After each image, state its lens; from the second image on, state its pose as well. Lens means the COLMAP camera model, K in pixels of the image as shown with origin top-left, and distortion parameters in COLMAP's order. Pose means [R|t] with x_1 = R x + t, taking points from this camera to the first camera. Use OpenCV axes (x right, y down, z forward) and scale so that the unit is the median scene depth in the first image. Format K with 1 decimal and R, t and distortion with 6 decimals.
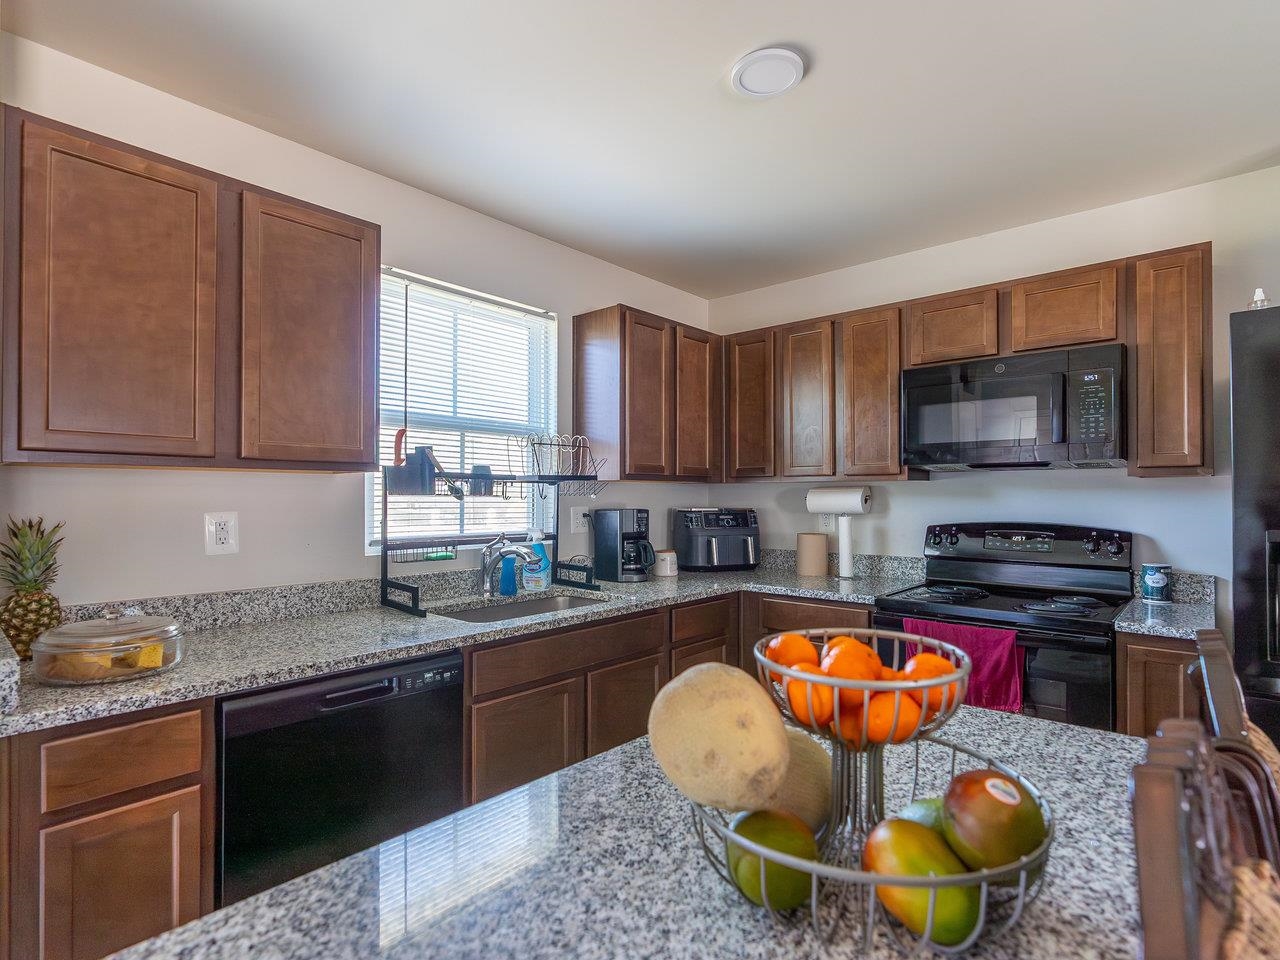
lens RADIAL K [[664.6, 0, 653.8], [0, 664.6, 490.1], [0, 0, 1]] dist [-0.006888, 0.006912]
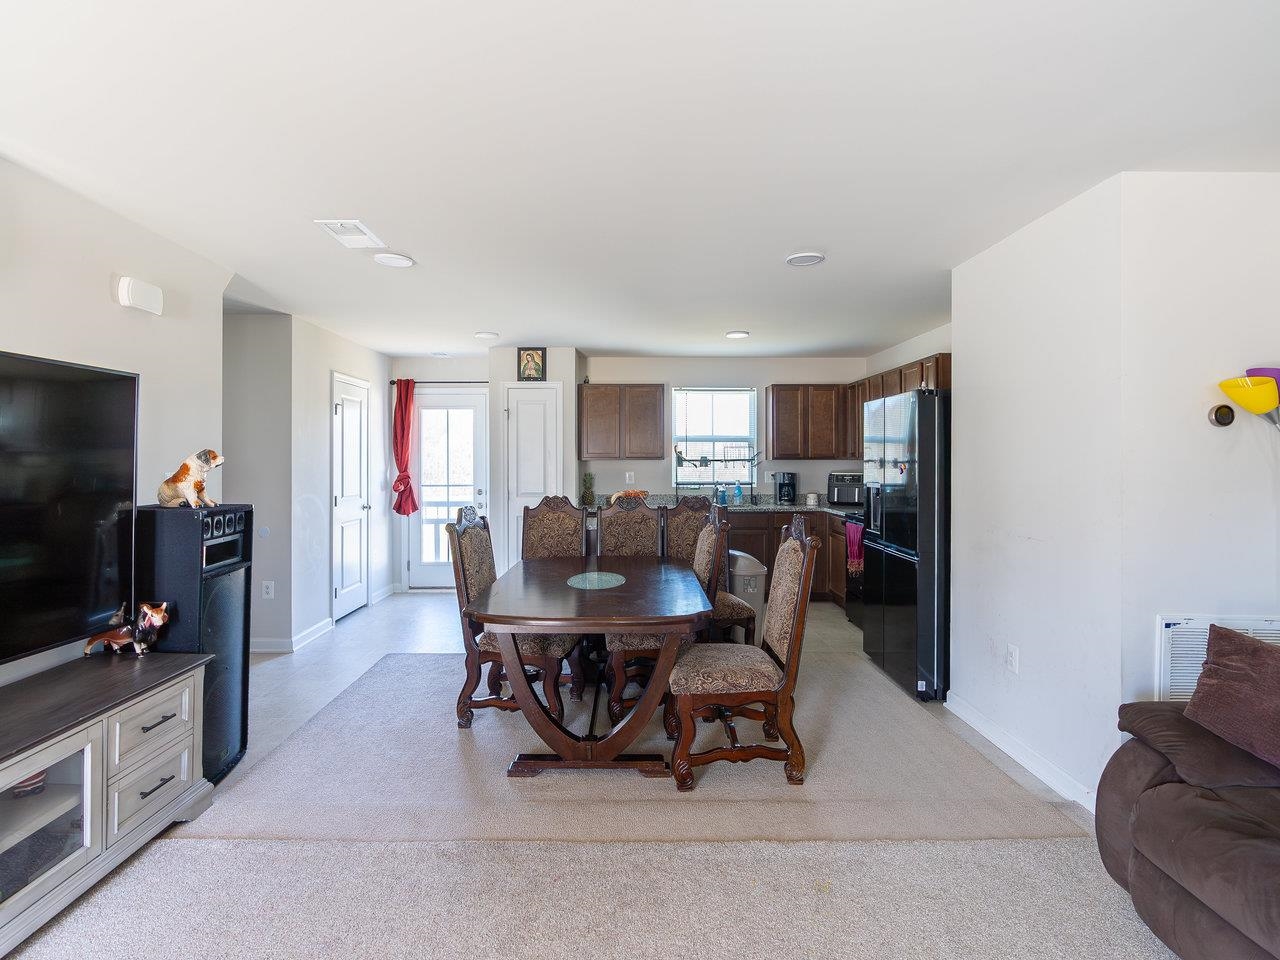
lens RADIAL K [[664.6, 0, 626.5], [0, 664.6, 457.0], [0, 0, 1]] dist [-0.006888, 0.006912]
pose [[0.657844, -0.007915, -0.753113, 1.378646], [0.008423, 0.999960, -0.003153, -0.023292], [0.753107, -0.004269, 0.657884, -0.918703]]
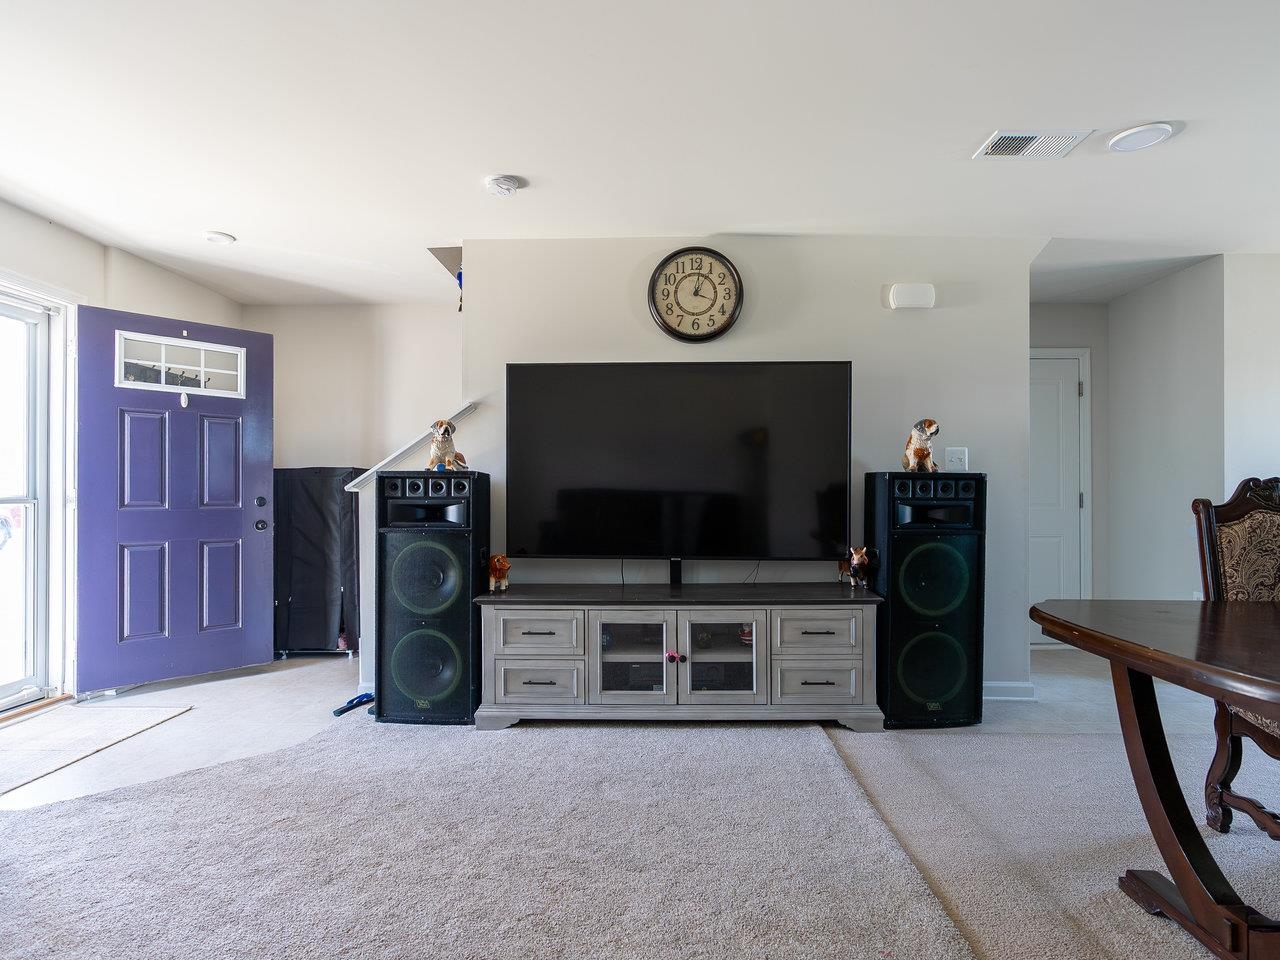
lens RADIAL K [[664.6, 0, 656.0], [0, 664.6, 489.1], [0, 0, 1]] dist [-0.006888, 0.006912]
pose [[-0.761787, -0.011003, -0.647734, 1.244755], [-0.000378, 0.999863, -0.016540, 0.091123], [0.647827, -0.012355, -0.761687, -0.182724]]
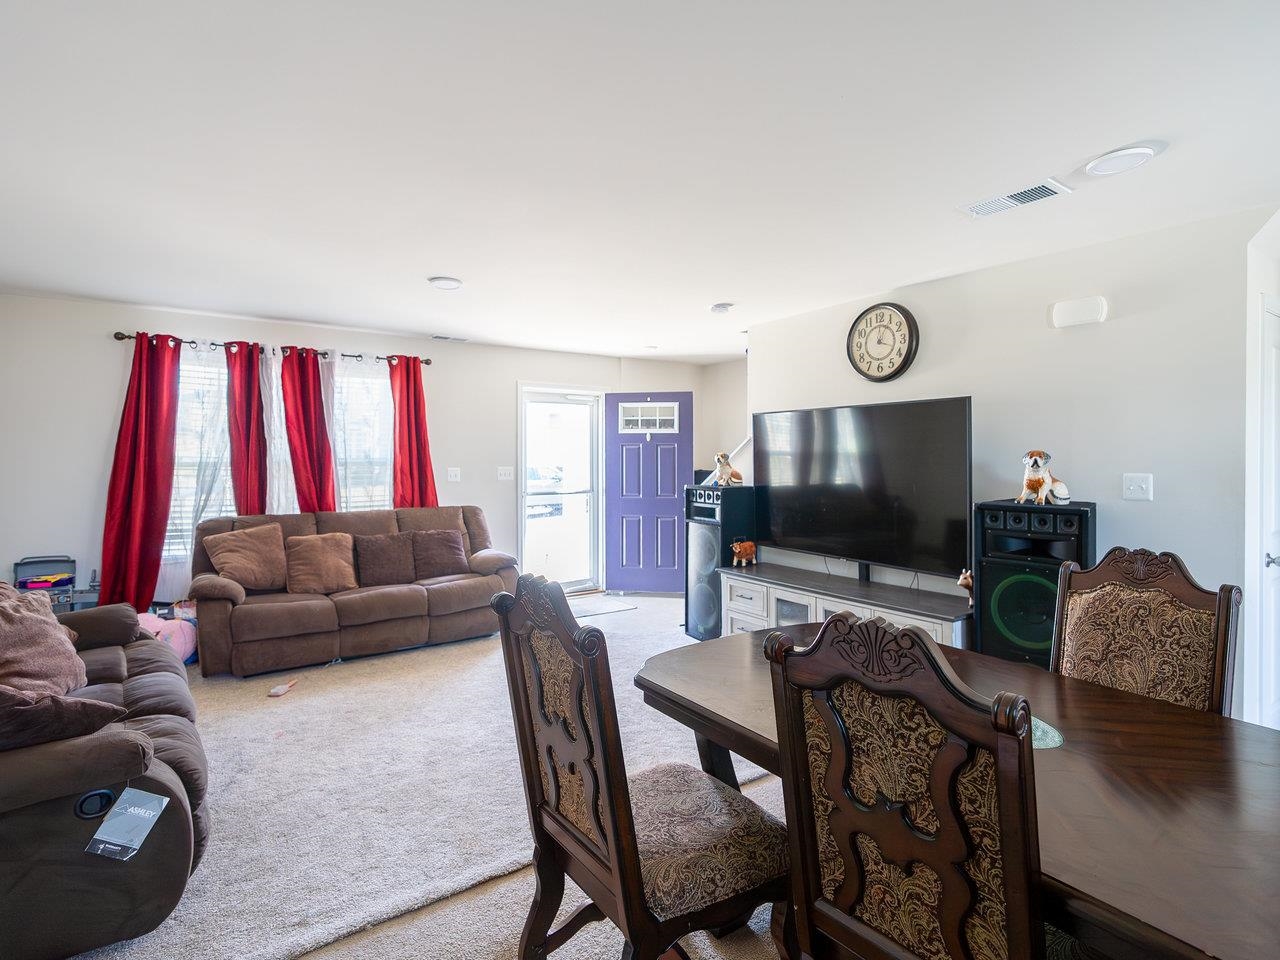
lens RADIAL K [[664.6, 0, 653.2], [0, 664.6, 458.0], [0, 0, 1]] dist [-0.006888, 0.006912]
pose [[-0.972361, -0.004313, 0.233443, 0.542997], [-0.005194, 0.999982, -0.003158, -0.024852], [-0.233425, -0.004283, -0.972365, 0.488473]]
